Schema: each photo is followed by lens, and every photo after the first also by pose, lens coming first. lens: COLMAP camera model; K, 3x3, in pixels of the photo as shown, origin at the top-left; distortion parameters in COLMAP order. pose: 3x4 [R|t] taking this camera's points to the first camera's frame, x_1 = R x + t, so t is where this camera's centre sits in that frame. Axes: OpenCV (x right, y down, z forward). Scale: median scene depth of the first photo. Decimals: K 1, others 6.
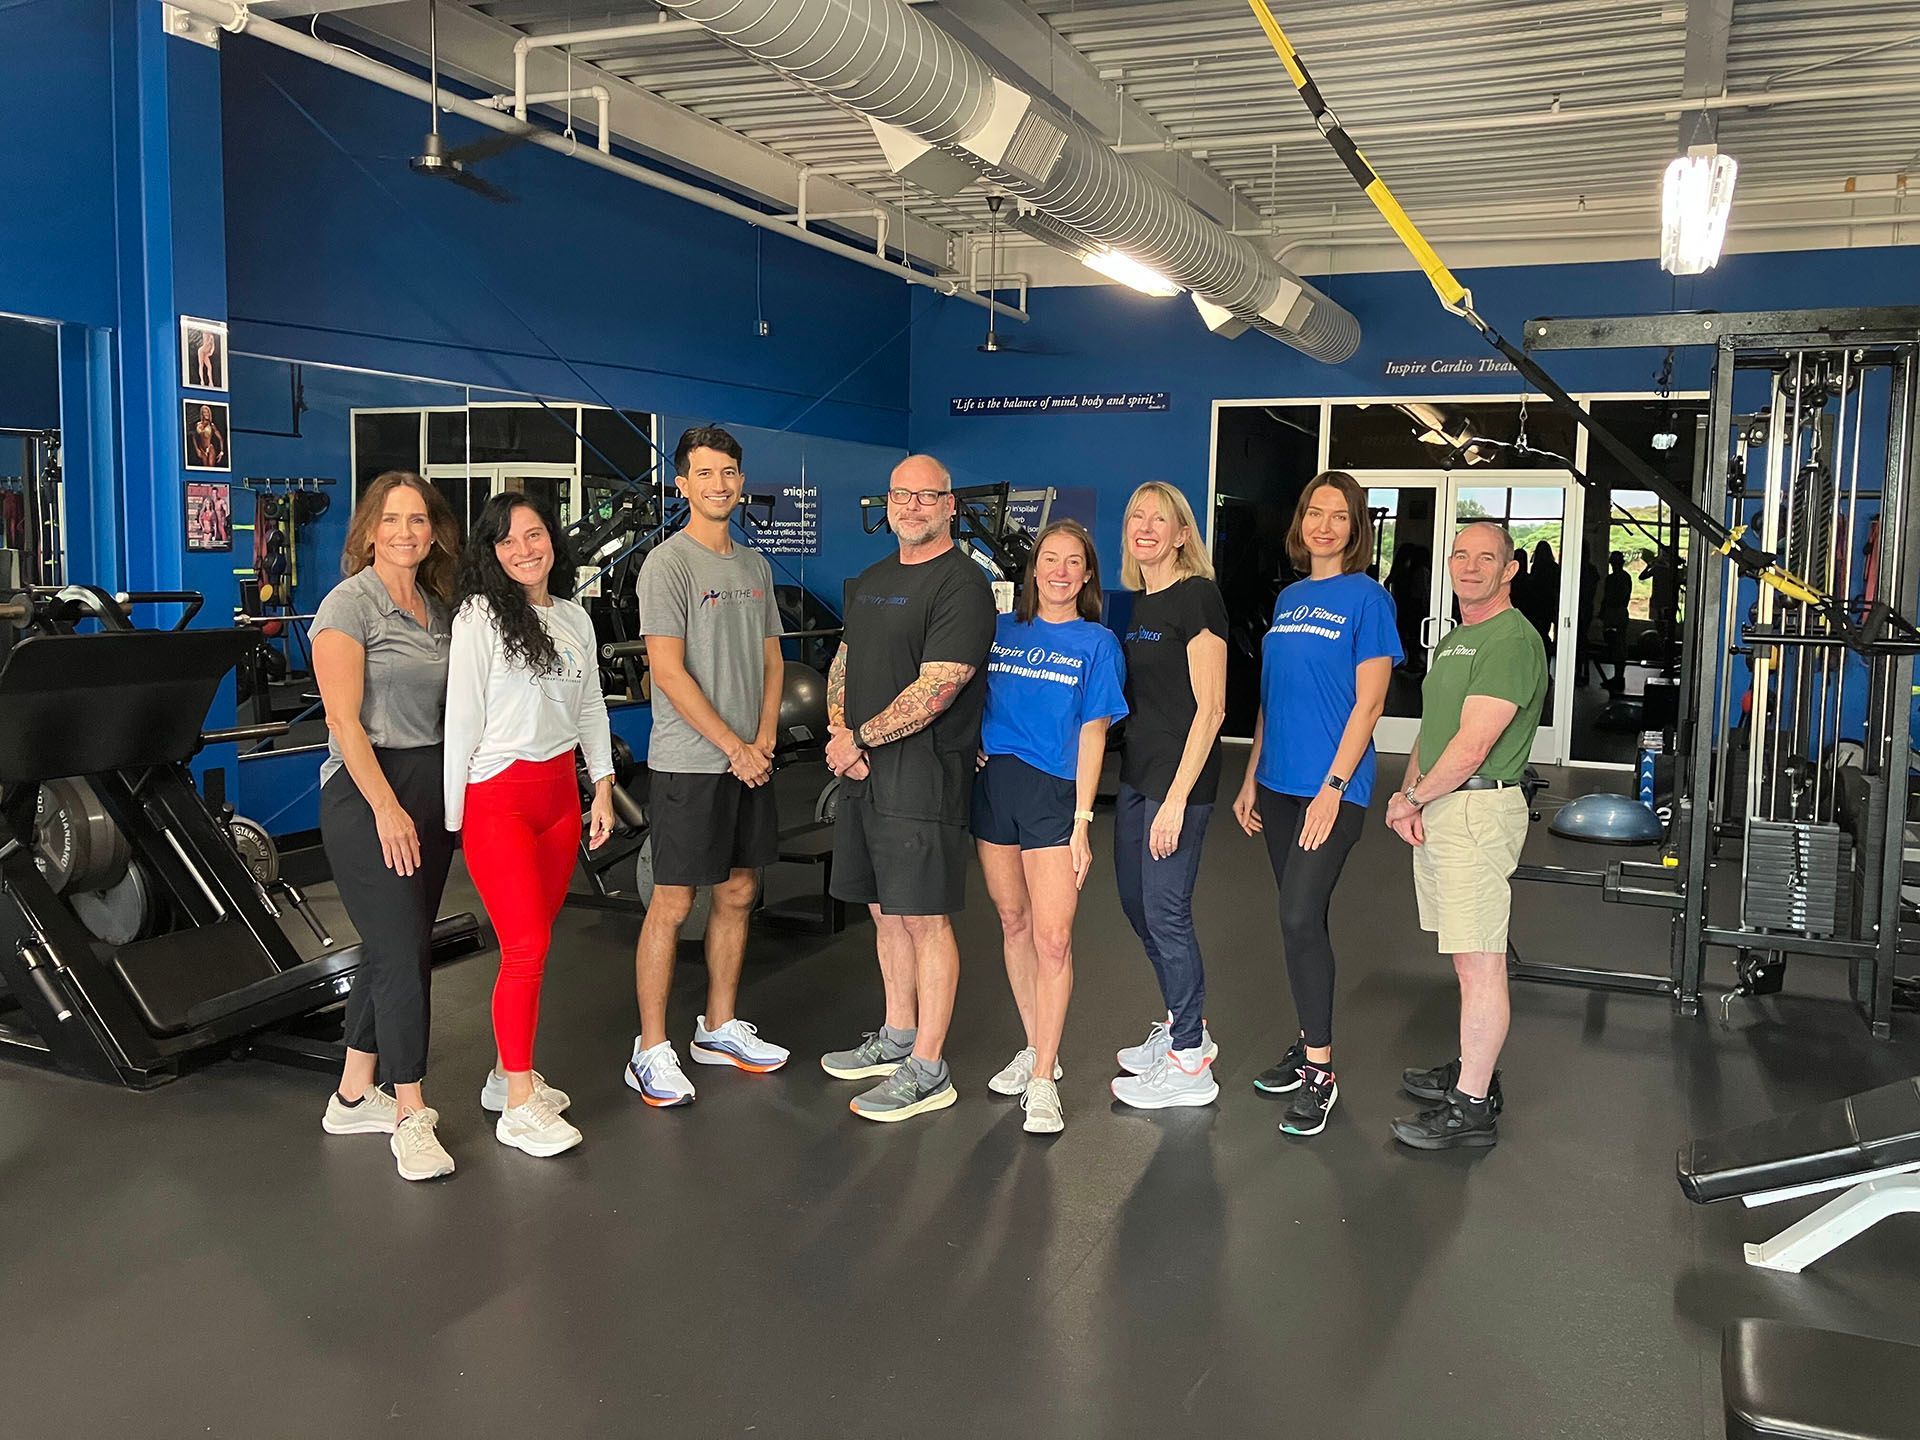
lens RADIAL K [[1592.0, 0, 956.1], [0, 1592.0, 698.0], [0, 0, 1]] dist [0.013813, 0.008258]
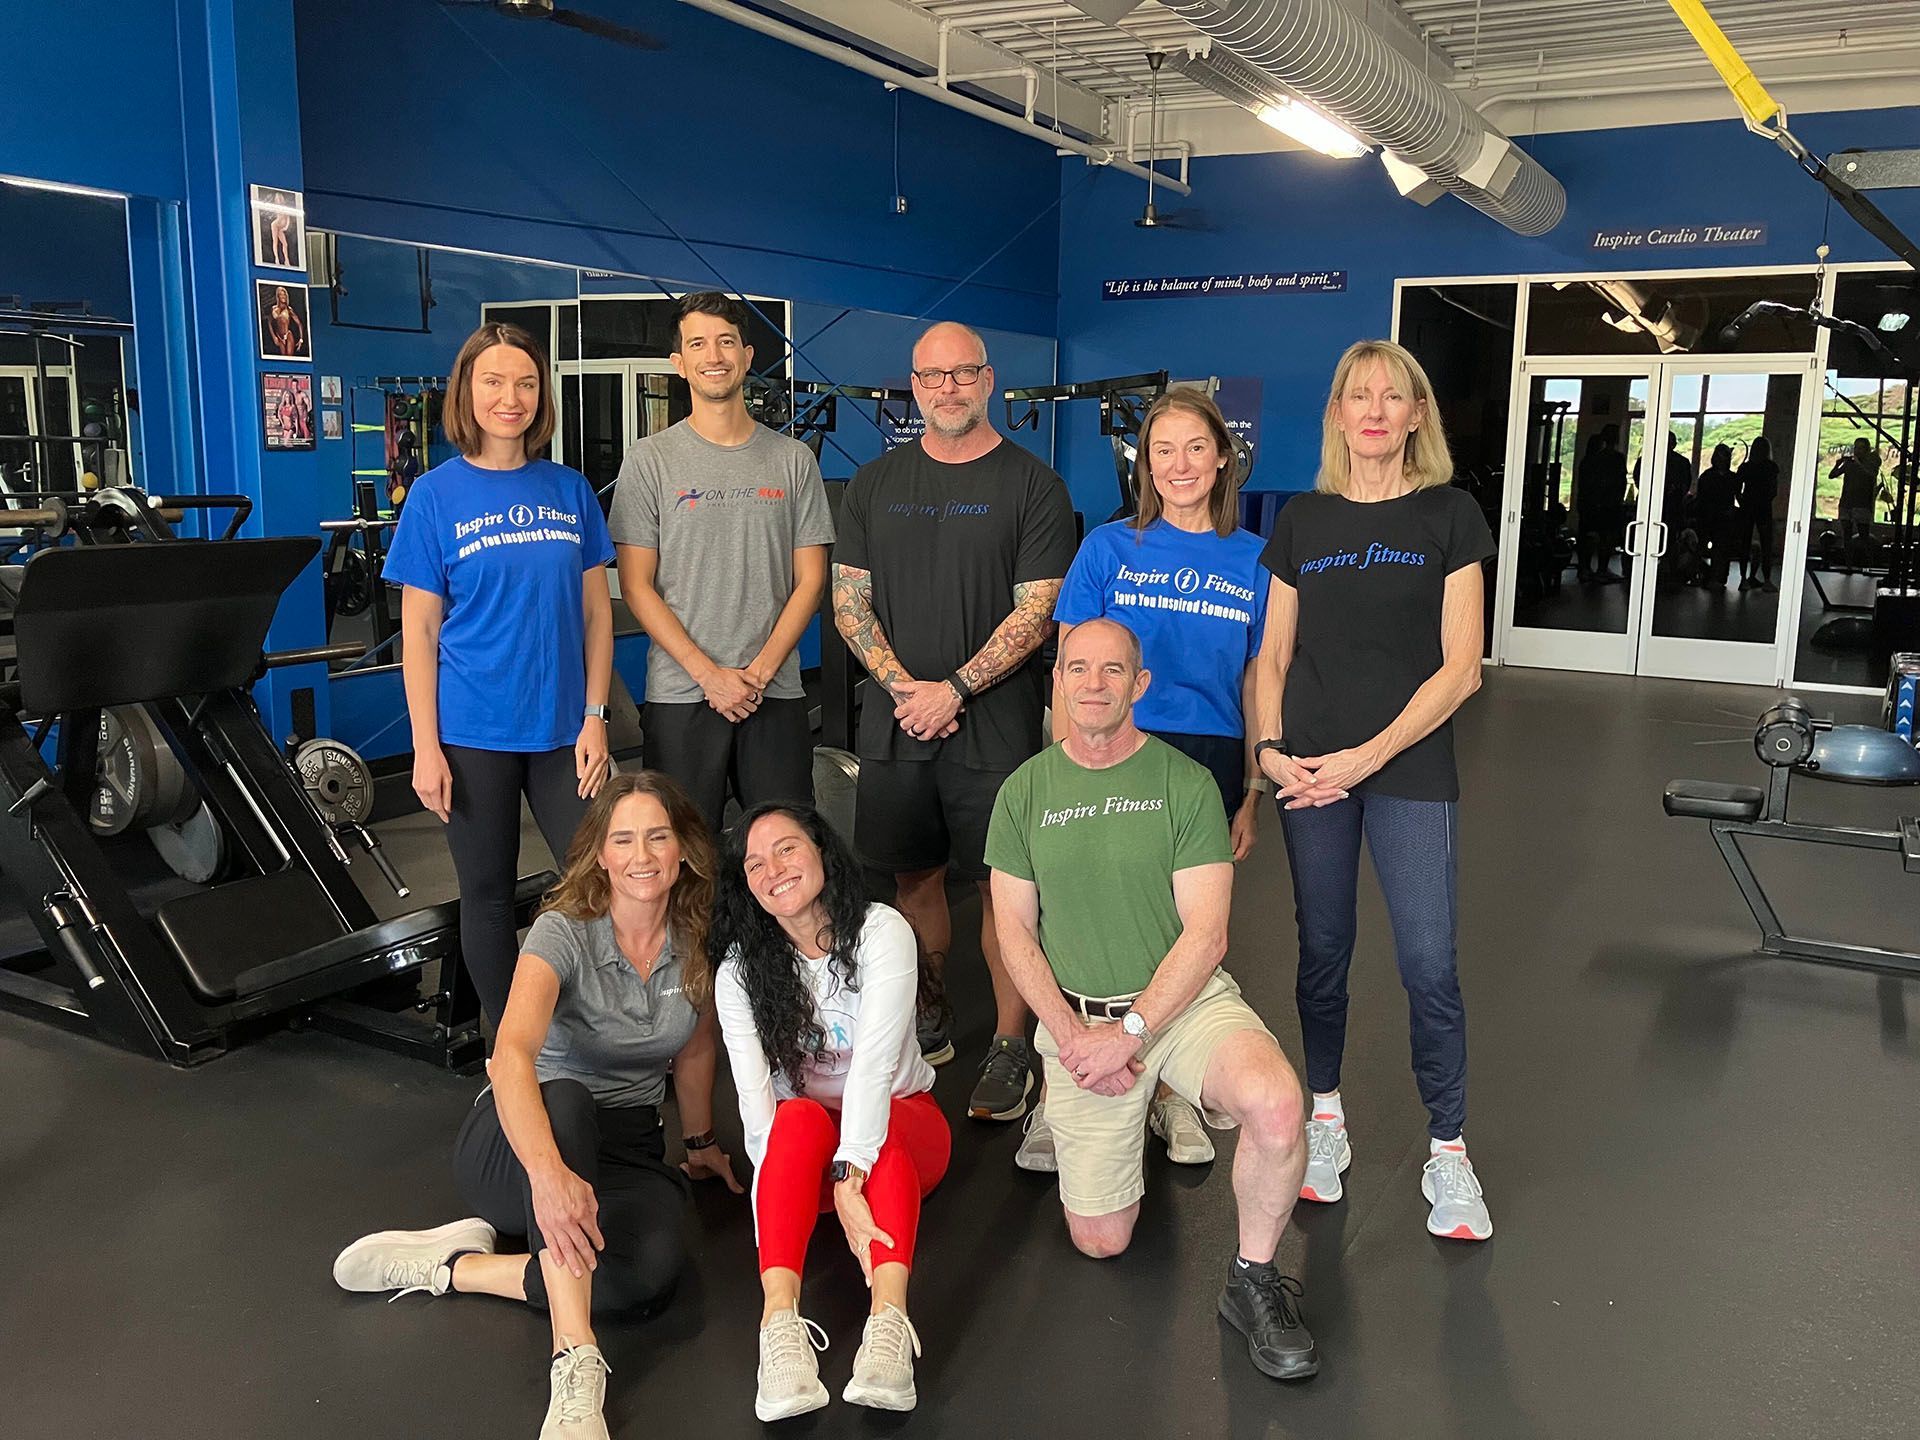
lens RADIAL K [[1602.9, 0, 962.9], [0, 1602.9, 707.9], [0, 0, 1]] dist [-0.046780, 0.131760]
pose [[0.996397, 0.010360, -0.084181, -0.006084], [-0.004654, 0.997695, 0.067695, -0.006615], [0.084689, -0.067059, 0.994148, 0.091234]]
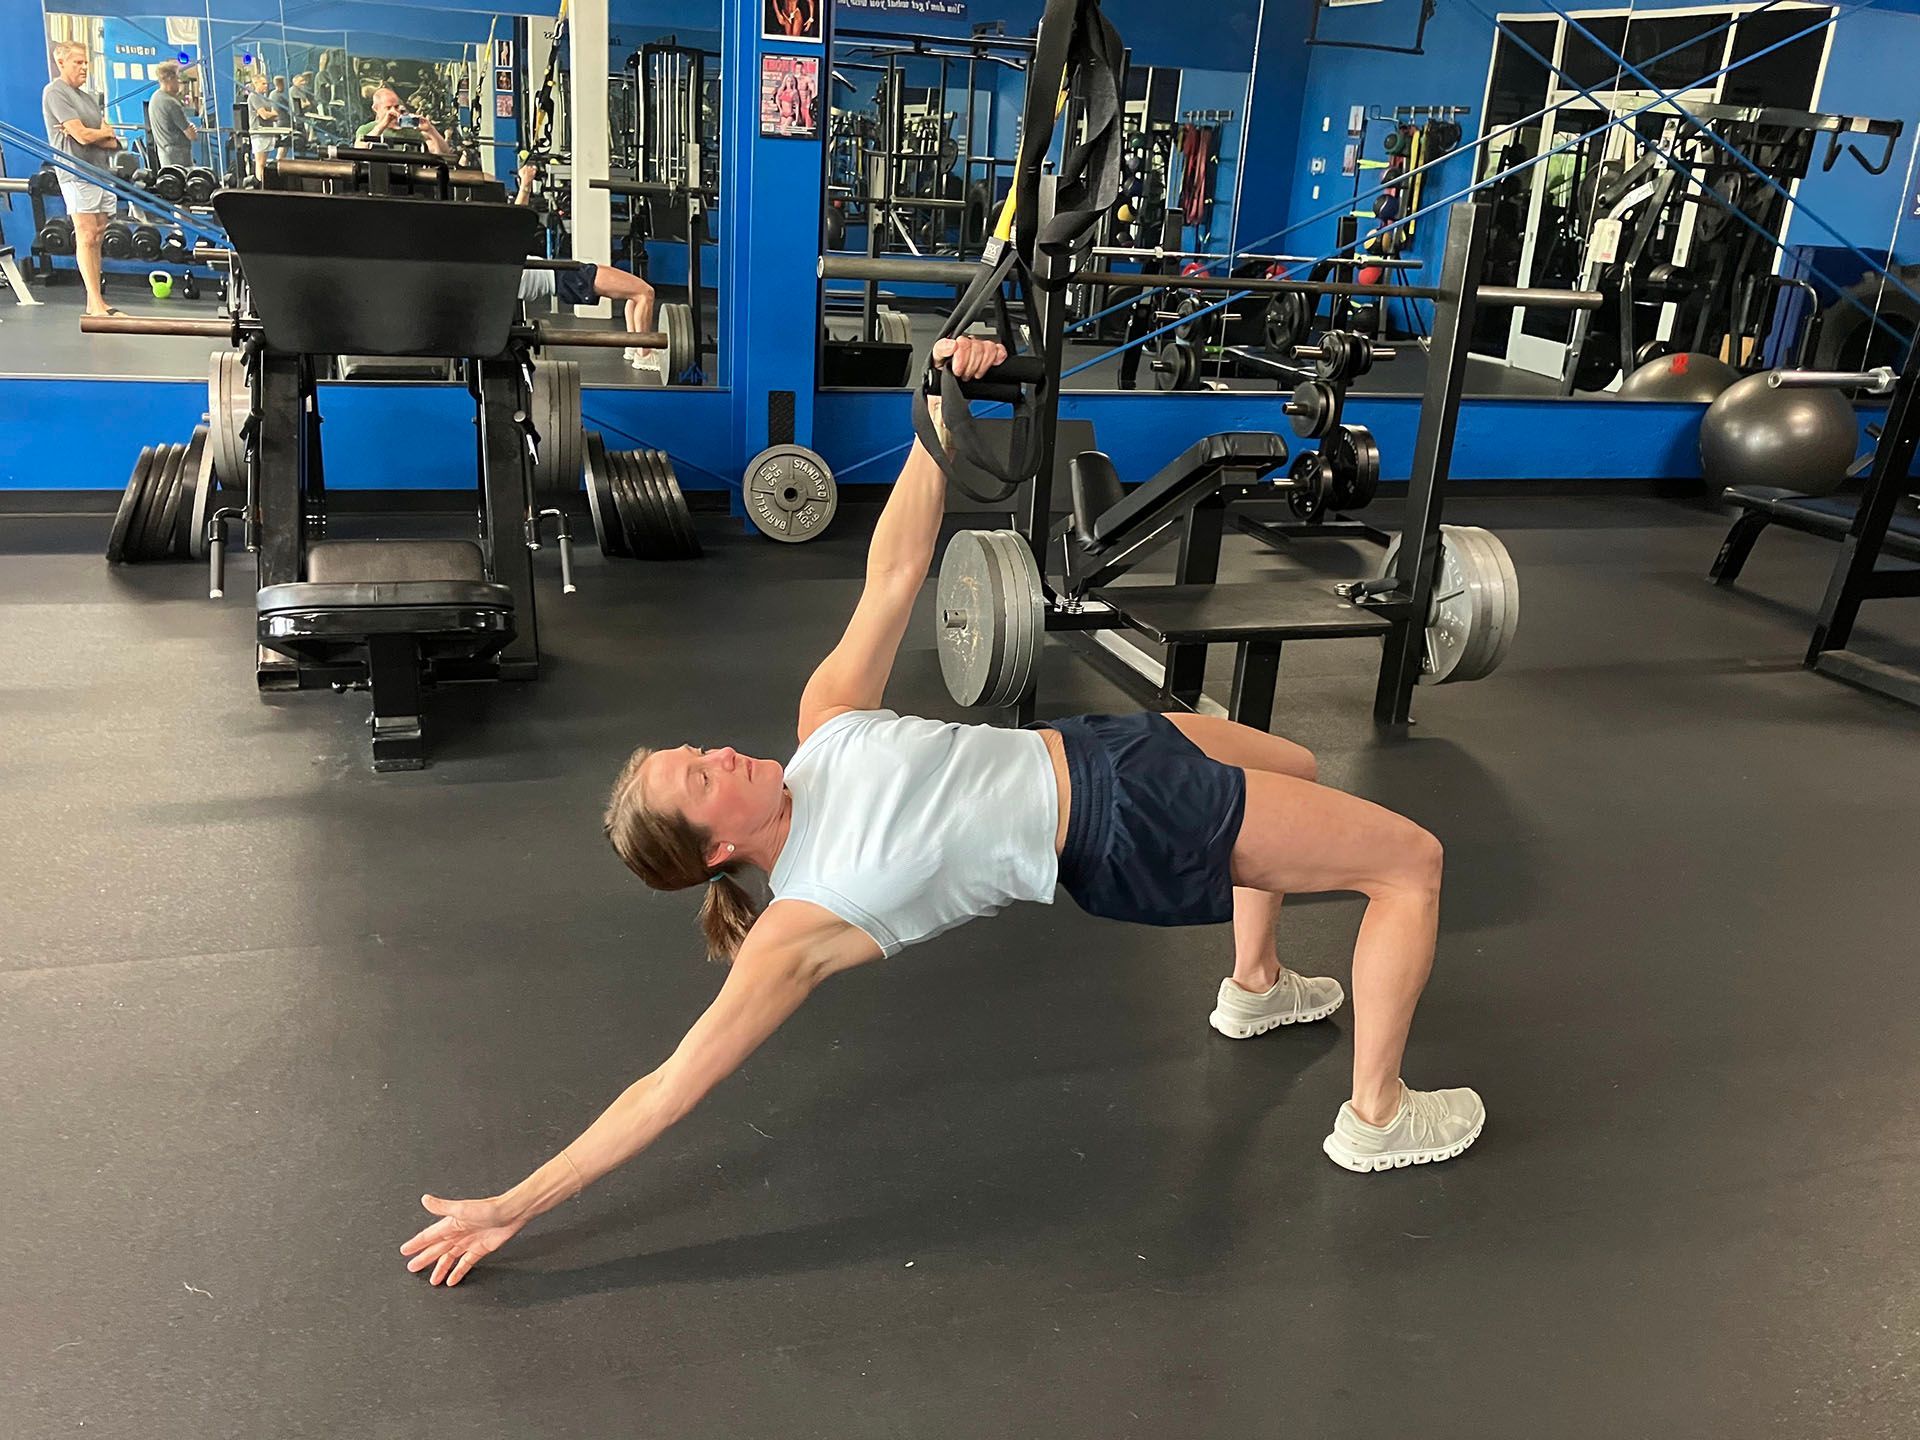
lens RADIAL K [[1594.3, 0, 929.0], [0, 1594.3, 705.3], [0, 0, 1]] dist [0.002278, 0.022880]
pose [[0.659539, 0.265553, -0.703200, 0.217167], [-0.119546, 0.960666, 0.250658, -0.016660], [0.742103, -0.081254, 0.665342, 0.343084]]
